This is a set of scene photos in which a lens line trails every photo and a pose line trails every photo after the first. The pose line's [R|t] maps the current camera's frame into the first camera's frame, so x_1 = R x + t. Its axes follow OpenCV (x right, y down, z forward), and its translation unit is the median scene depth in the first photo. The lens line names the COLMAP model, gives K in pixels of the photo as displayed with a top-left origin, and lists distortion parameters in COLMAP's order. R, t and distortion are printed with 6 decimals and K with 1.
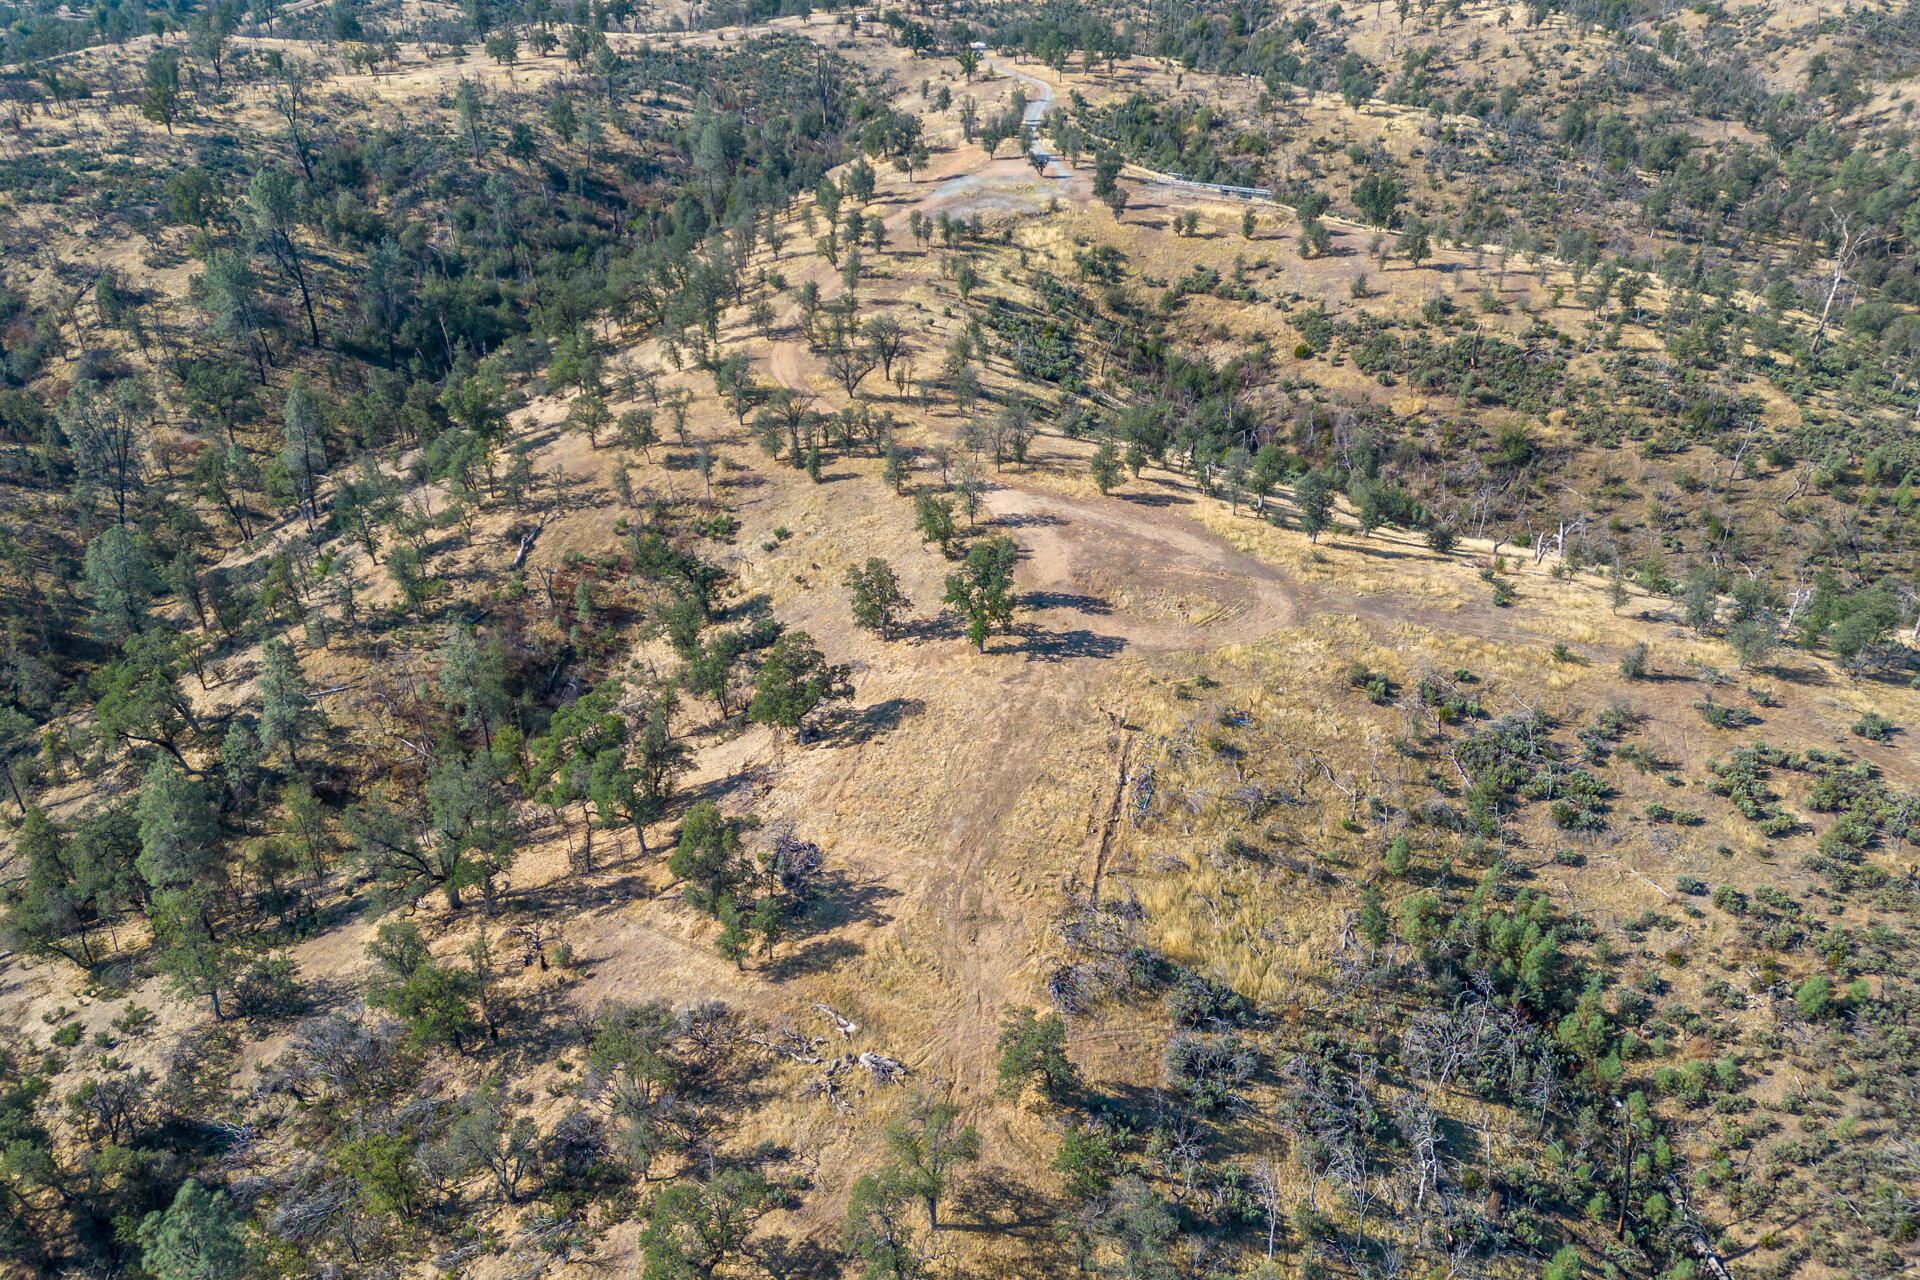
lens RADIAL K [[1321.8, 0, 962.8], [0, 1321.8, 654.4], [0, 0, 1]] dist [0.091744, -0.027905]
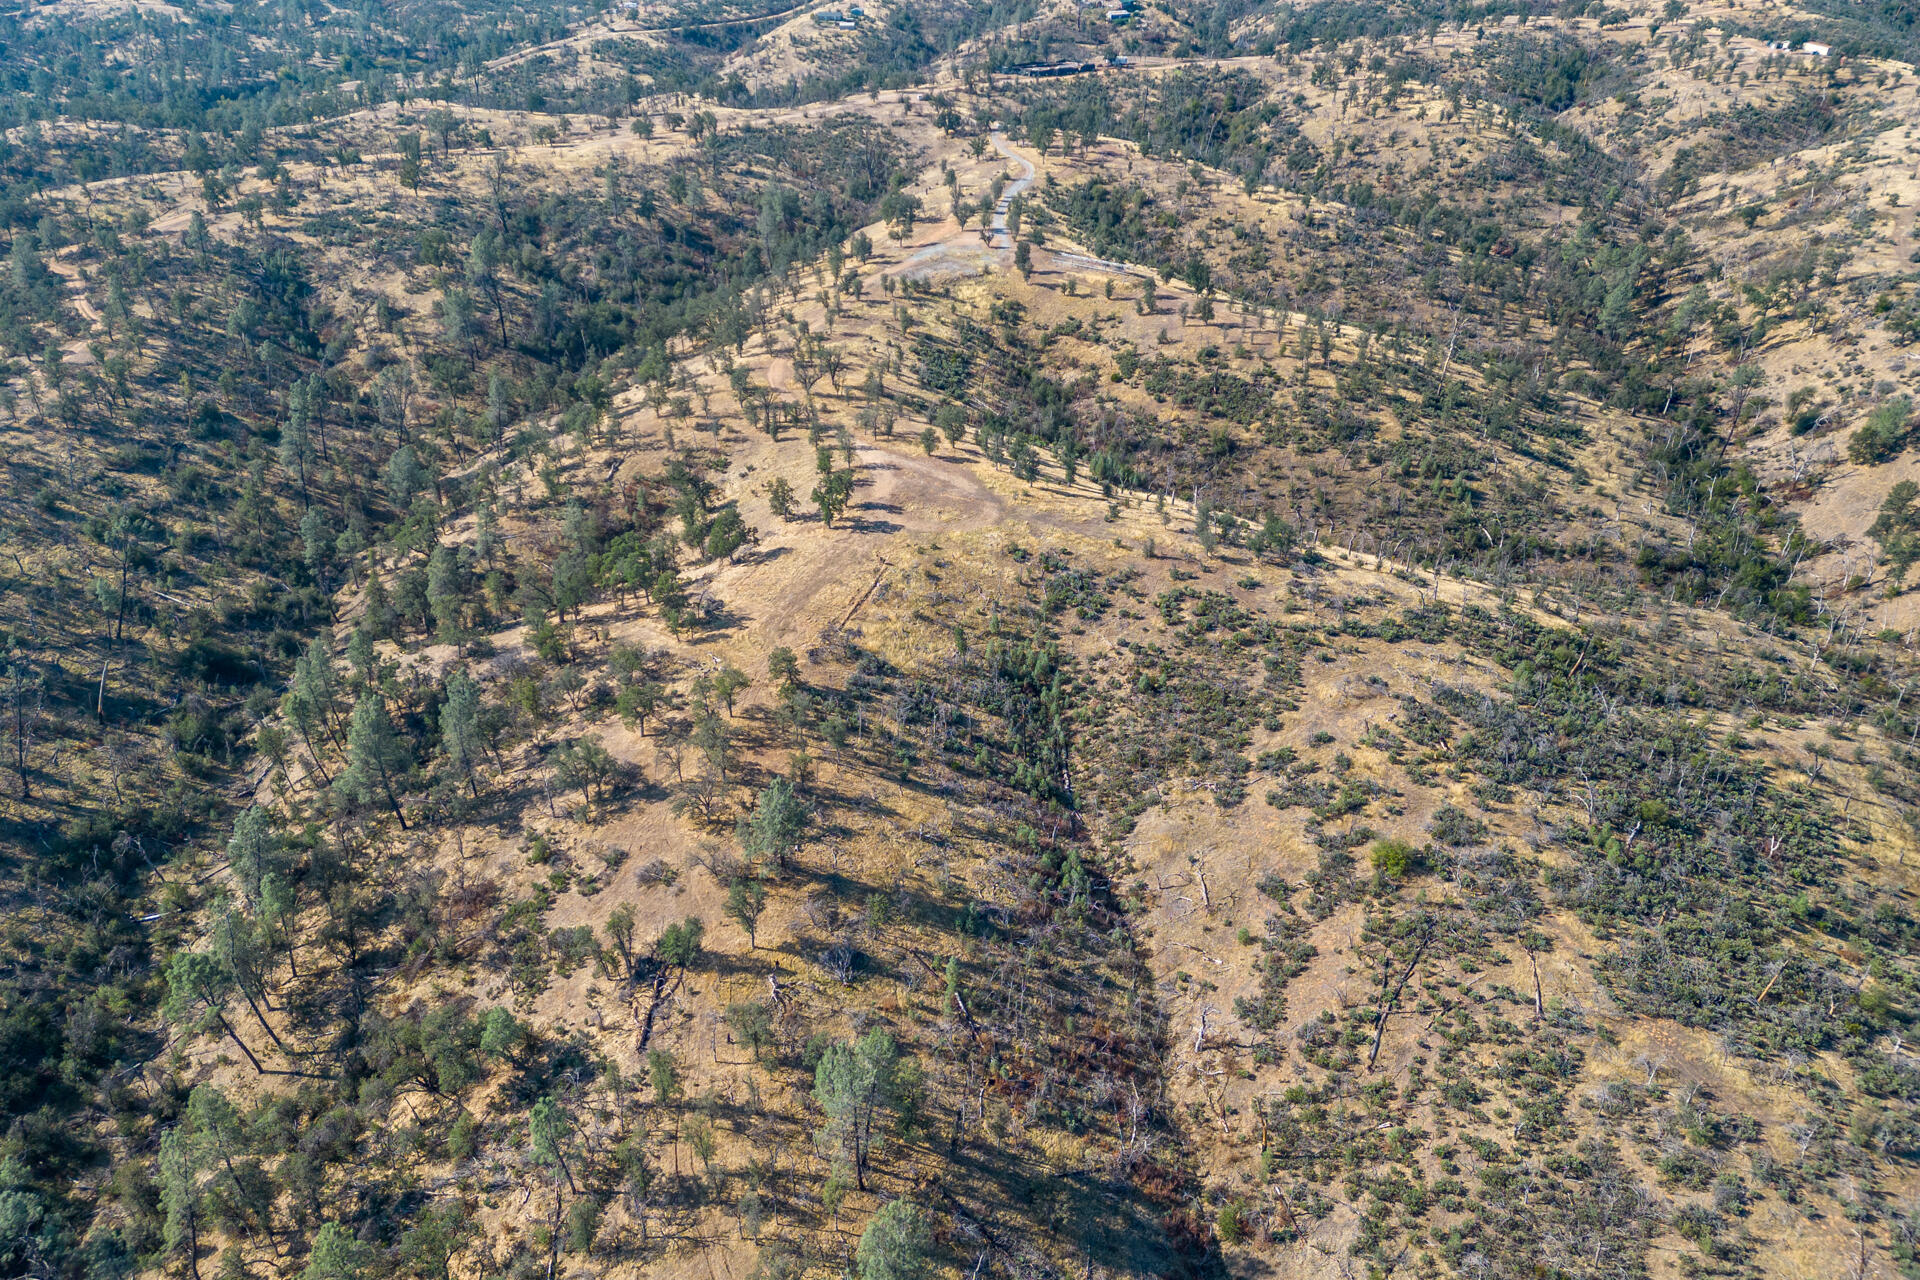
lens RADIAL K [[1321.8, 0, 965.3], [0, 1321.8, 647.8], [0, 0, 1]] dist [0.091744, -0.027905]
pose [[0.994166, 0.059929, -0.089685, 0.267968], [-0.059884, 0.998200, 0.003193, 0.104879], [0.089715, 0.002196, 0.995965, -0.626906]]
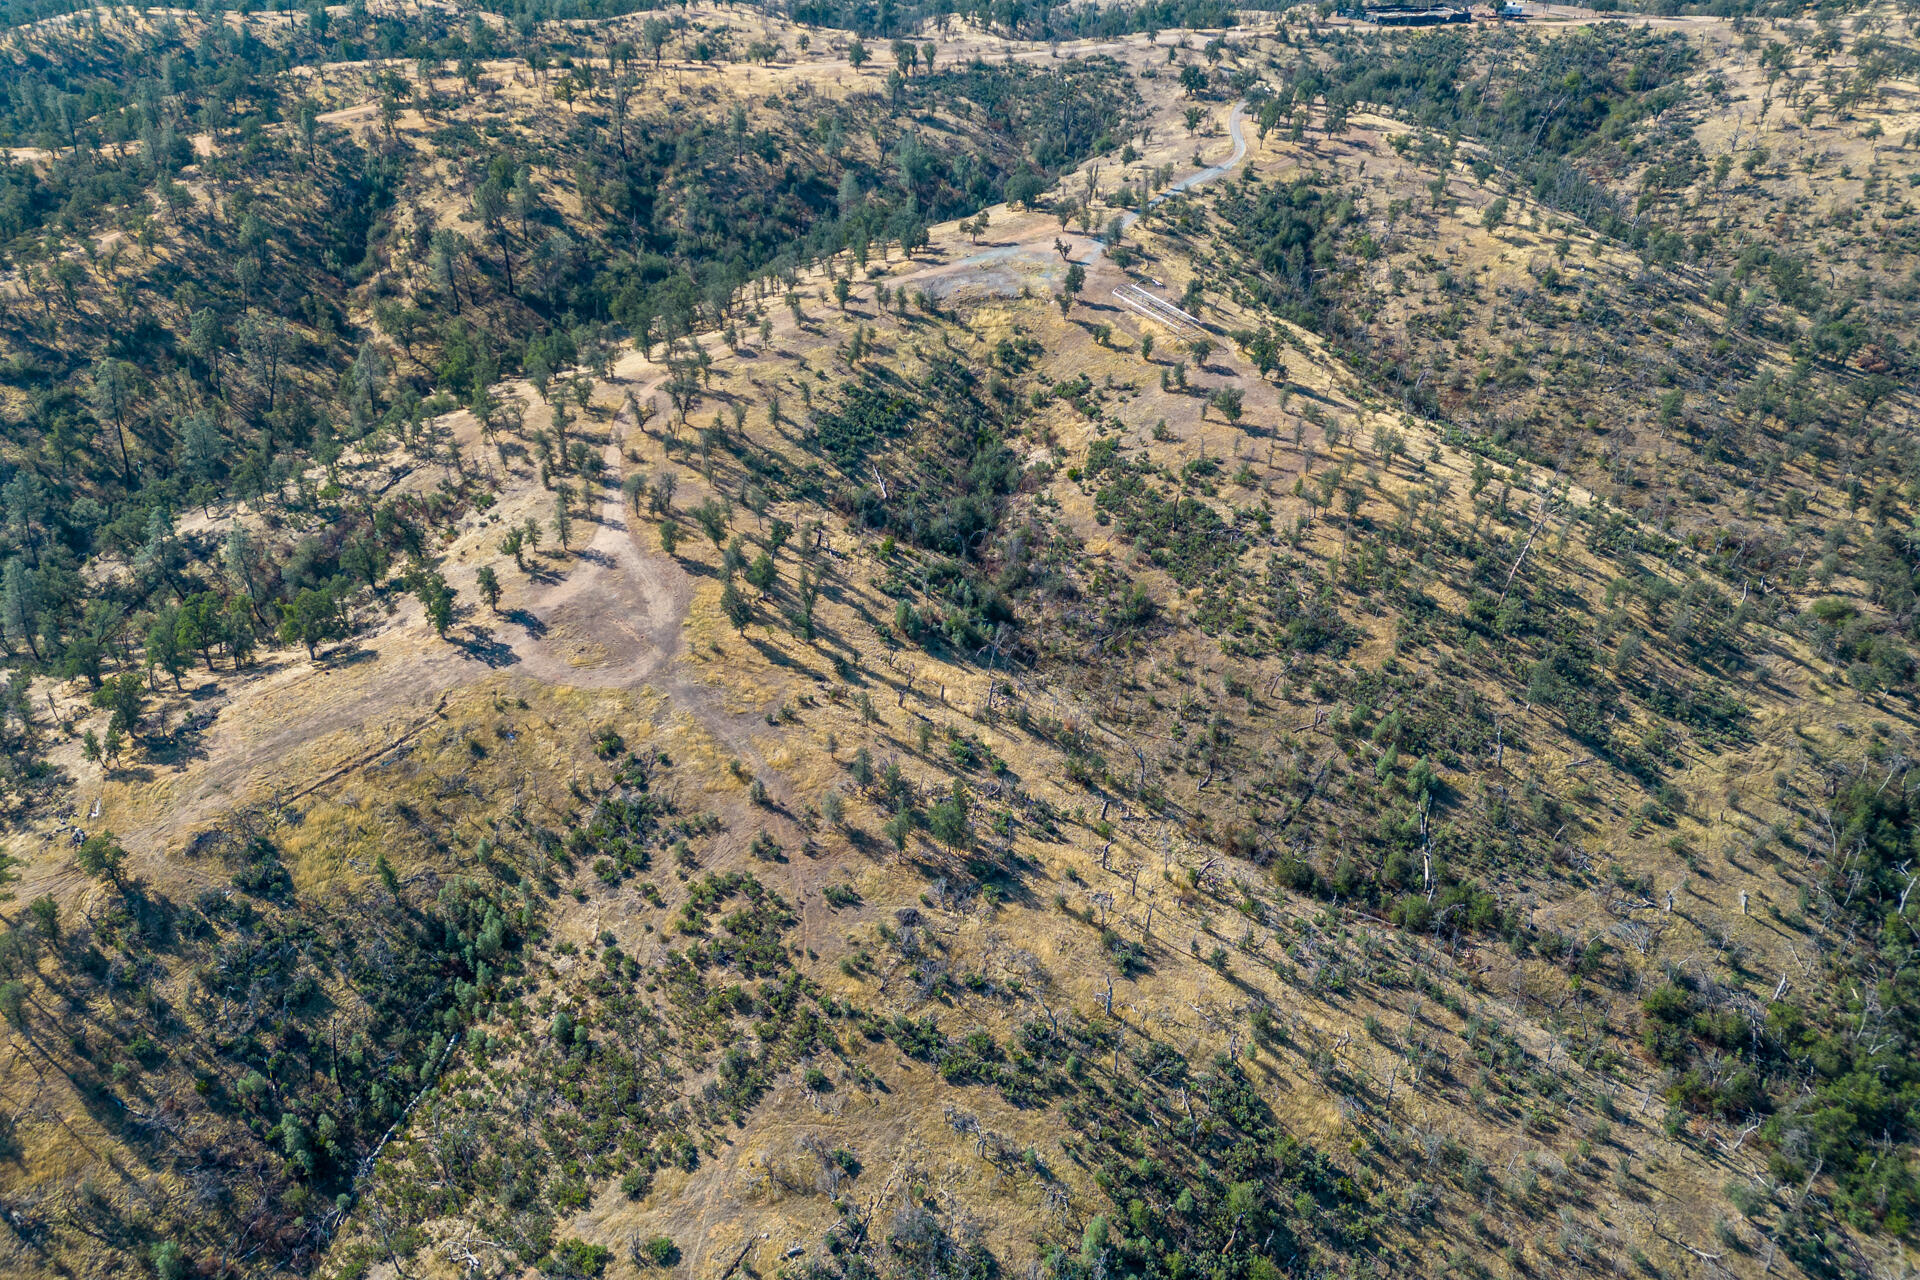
lens RADIAL K [[1321.8, 0, 957.9], [0, 1321.8, 559.3], [0, 0, 1]] dist [0.091744, -0.027905]
pose [[0.859927, 0.283113, -0.424703, 0.765698], [-0.274773, 0.957984, 0.082252, -0.251134], [0.430146, 0.045967, 0.901588, -0.092247]]
